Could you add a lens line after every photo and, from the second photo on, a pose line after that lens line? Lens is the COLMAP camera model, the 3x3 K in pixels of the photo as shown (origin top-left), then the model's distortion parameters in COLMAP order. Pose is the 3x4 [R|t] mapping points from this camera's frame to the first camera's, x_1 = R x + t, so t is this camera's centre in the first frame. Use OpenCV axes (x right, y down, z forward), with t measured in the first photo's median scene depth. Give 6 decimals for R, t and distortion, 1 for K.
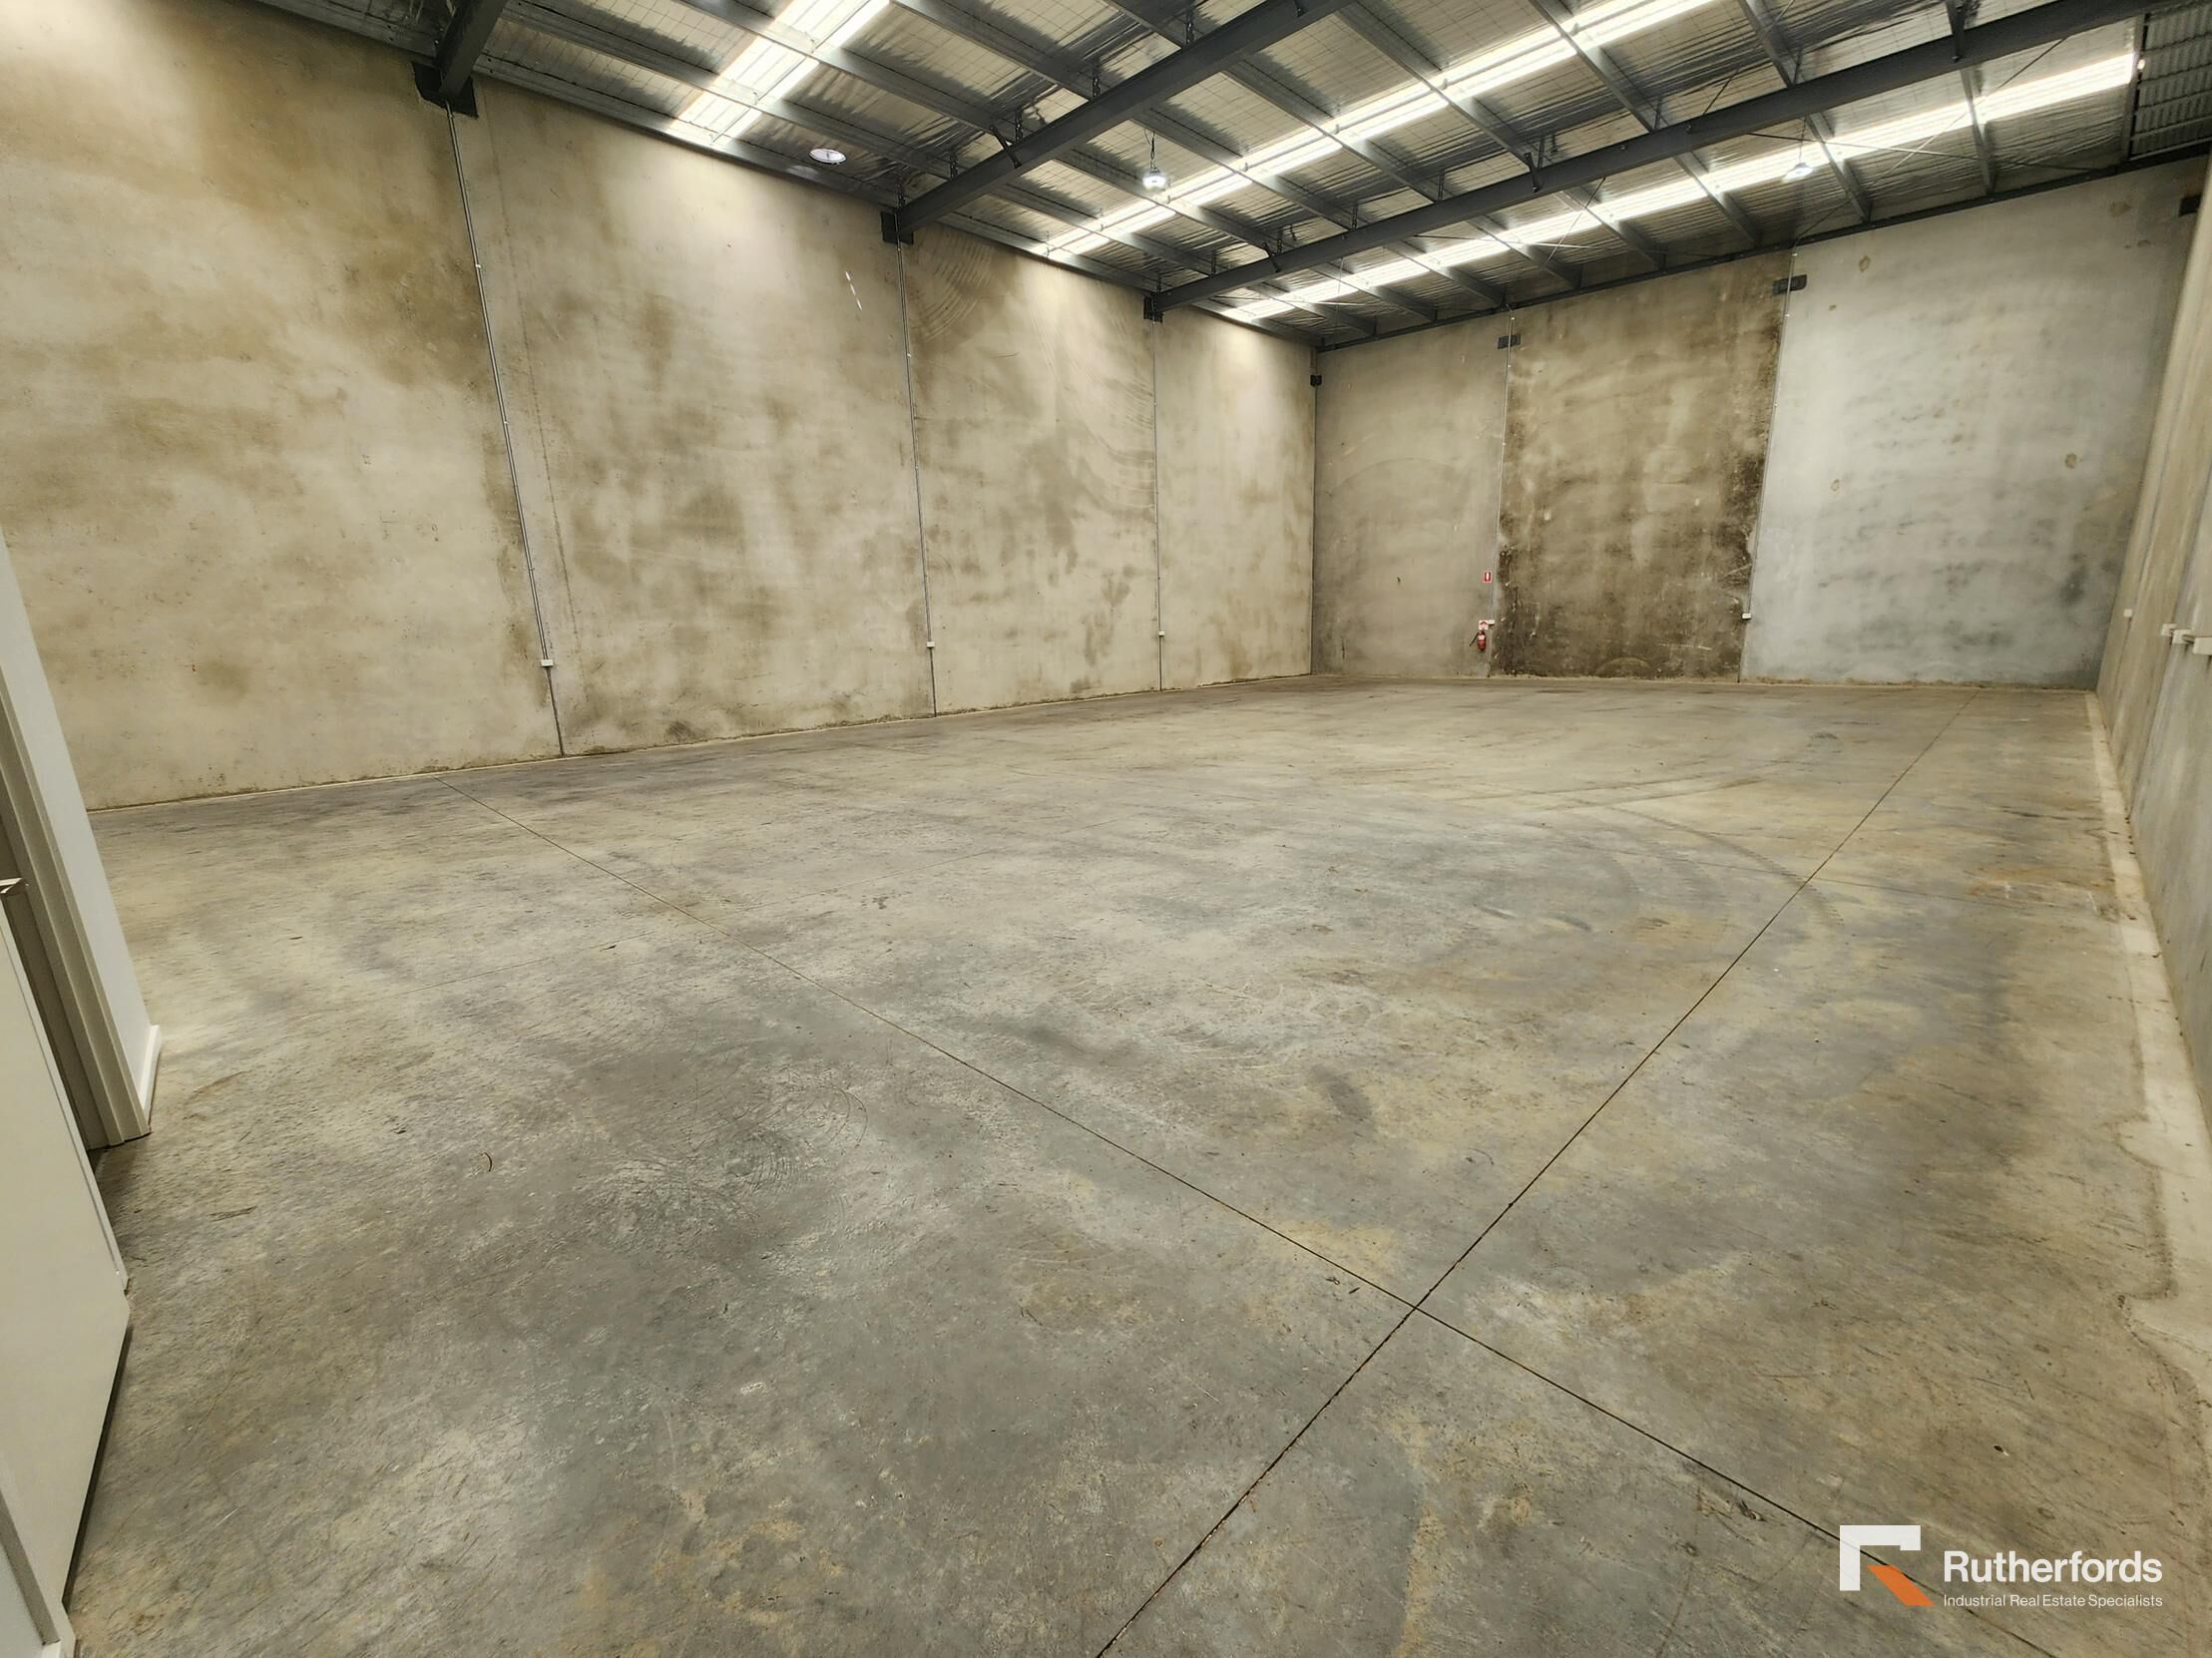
lens RADIAL K [[902.1, 0, 1110.2], [0, 902.1, 837.8], [0, 0, 1]] dist [-0.000463, -0.000611]
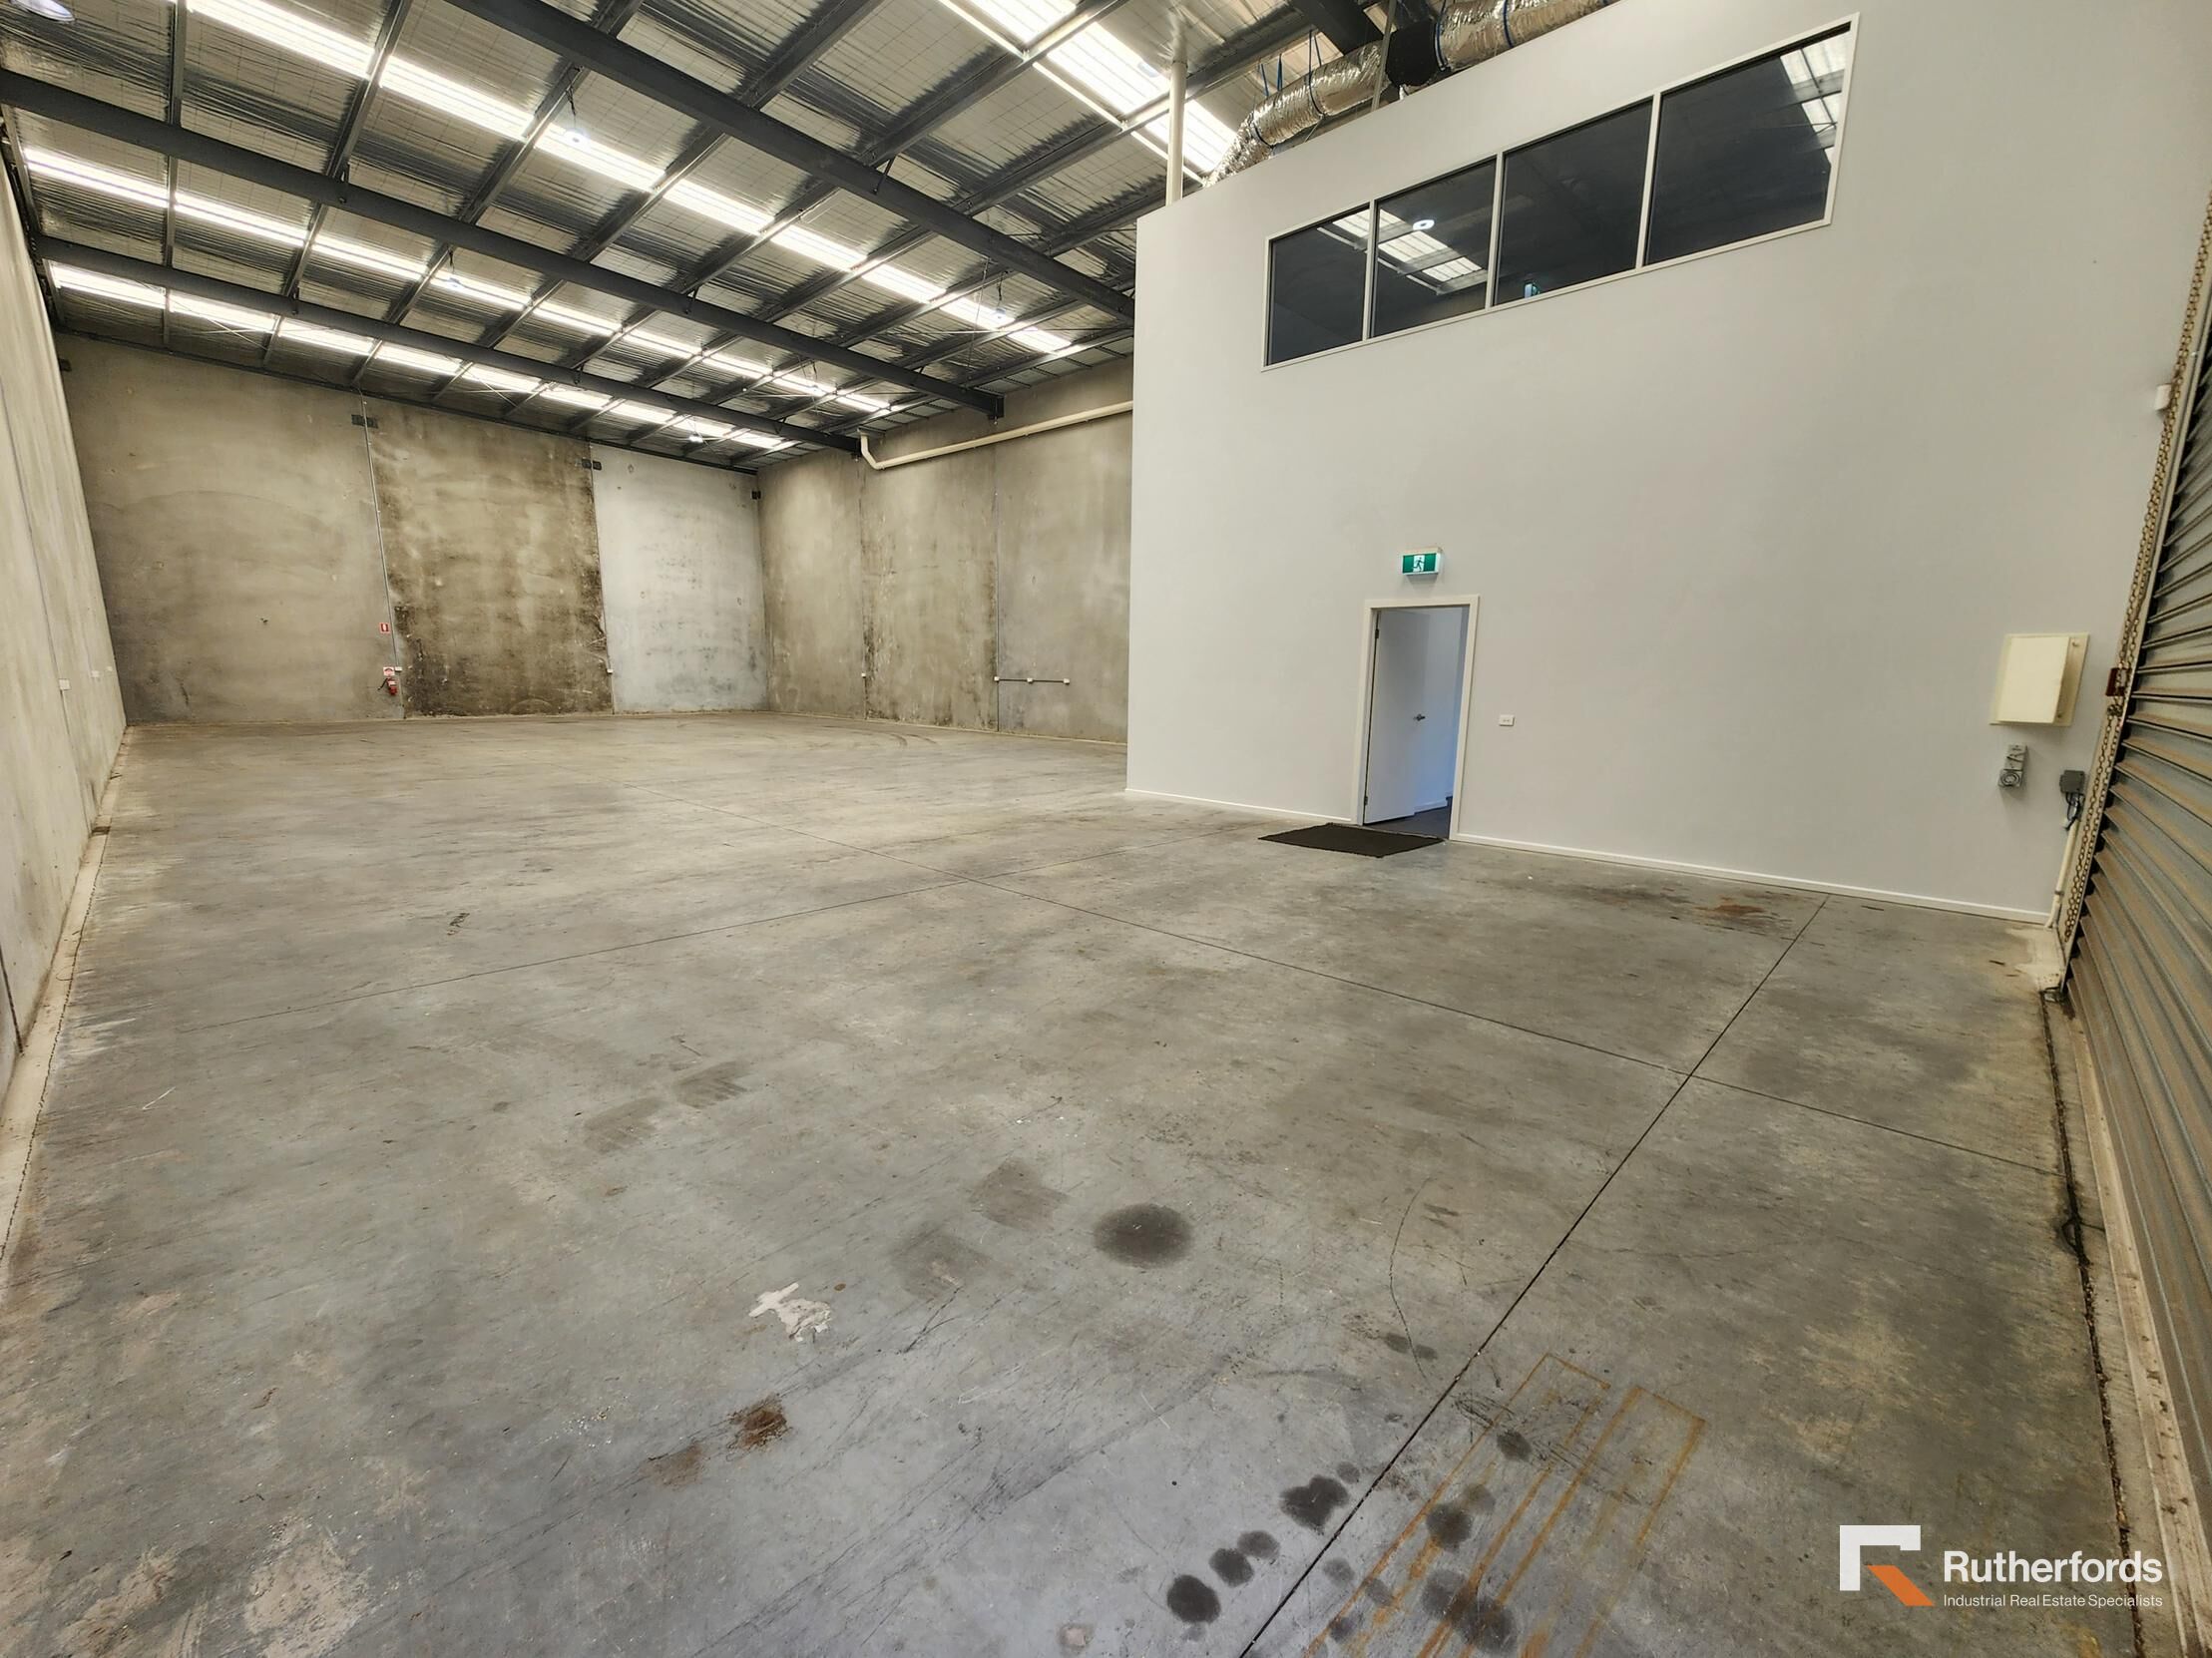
lens RADIAL K [[902.1, 0, 1110.0], [0, 902.1, 835.8], [0, 0, 1]] dist [-0.000463, -0.000611]
pose [[-0.022067, -0.145848, 0.989061, -0.797463], [0.218866, 0.964600, 0.147124, -0.015557], [-0.975505, 0.219719, 0.010635, 0.204123]]
